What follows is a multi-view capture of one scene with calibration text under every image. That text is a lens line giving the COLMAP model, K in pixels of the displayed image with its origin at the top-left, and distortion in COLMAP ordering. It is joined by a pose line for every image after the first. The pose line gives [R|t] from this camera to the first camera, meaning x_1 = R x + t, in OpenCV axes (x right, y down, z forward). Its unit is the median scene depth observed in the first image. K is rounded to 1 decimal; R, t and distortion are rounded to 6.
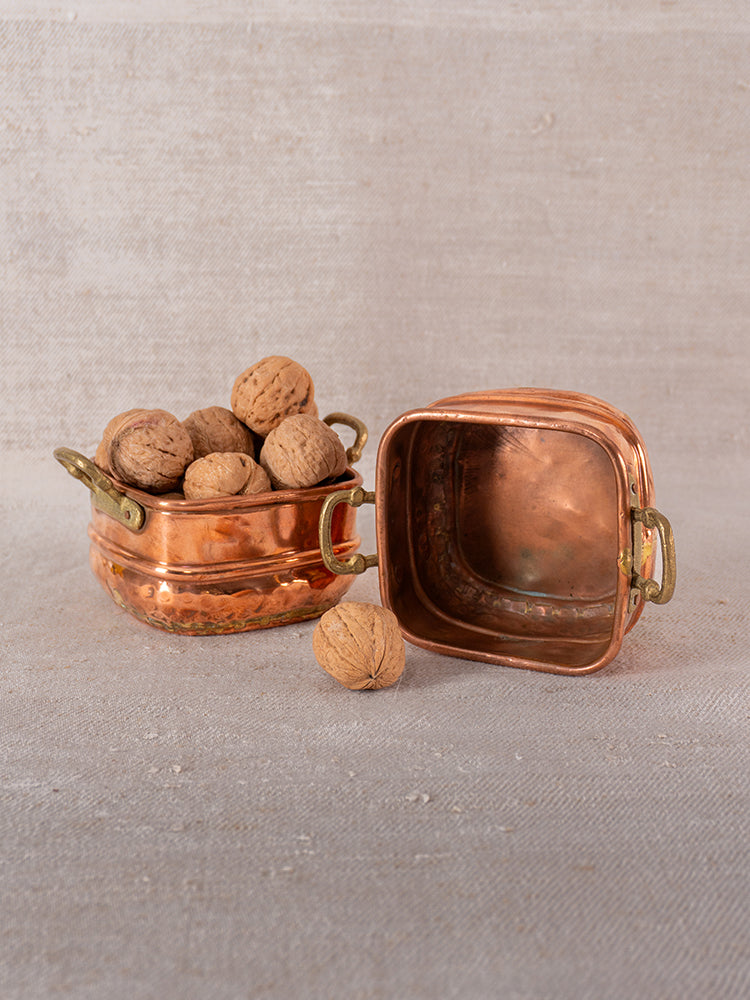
lens RADIAL K [[1346.6, 0, 375.6], [0, 1346.6, 499.2], [0, 0, 1]] dist [0.003173, 0.000000]
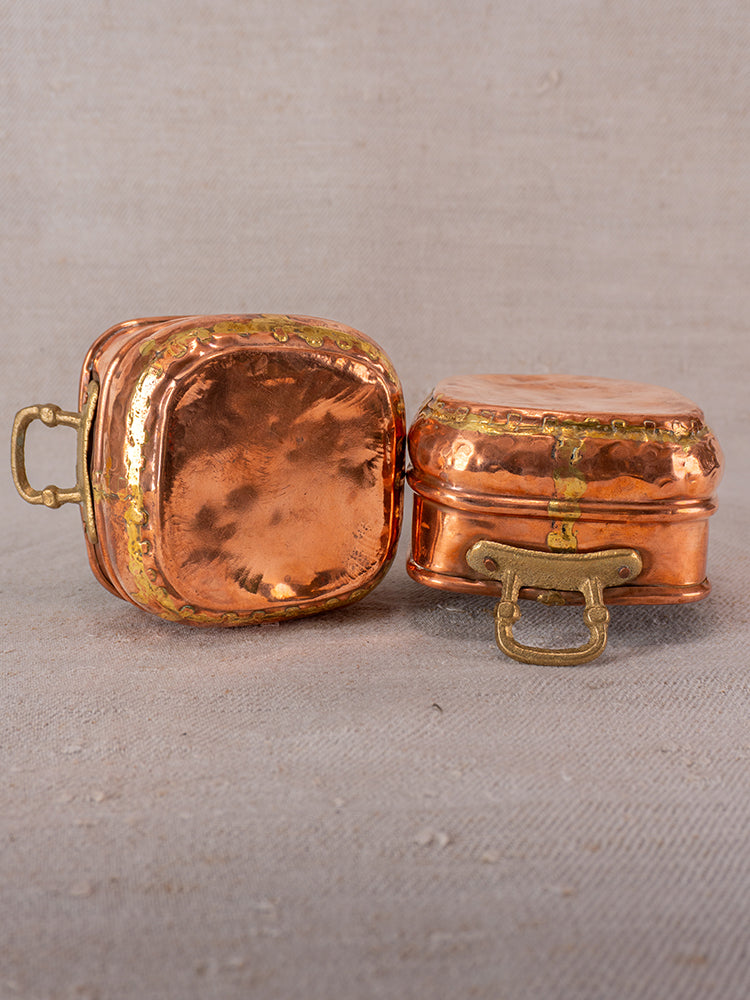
lens RADIAL K [[1149.3, 0, 375.0], [0, 1149.3, 495.2], [0, 0, 1]] dist [0.030285, 0.000000]
pose [[0.999994, -0.002355, 0.002432, 0.000561], [0.002416, 0.999680, -0.025183, 0.053181], [-0.002371, 0.025189, 0.999680, 0.367342]]
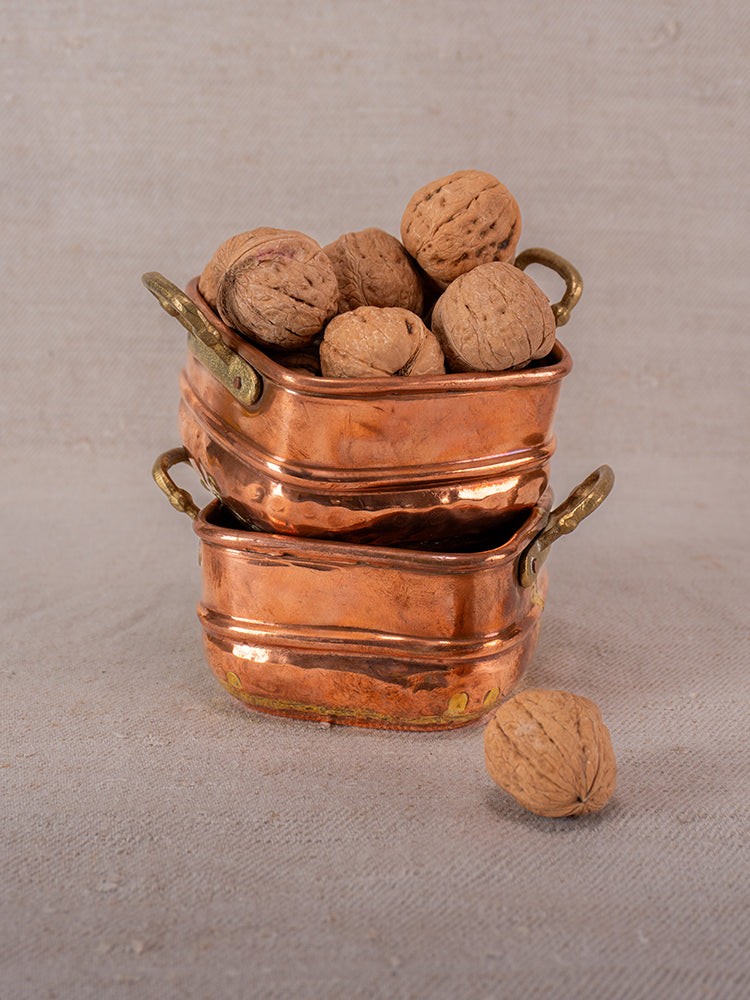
lens RADIAL K [[1501.5, 0, 387.6], [0, 1501.5, 474.8], [0, 0, 1]] dist [0.013124, 0.000000]
pose [[0.999173, 0.014328, -0.038061, 0.003520], [-0.014579, 0.999874, -0.006313, -0.033714], [0.037966, 0.006862, 0.999255, 0.241056]]
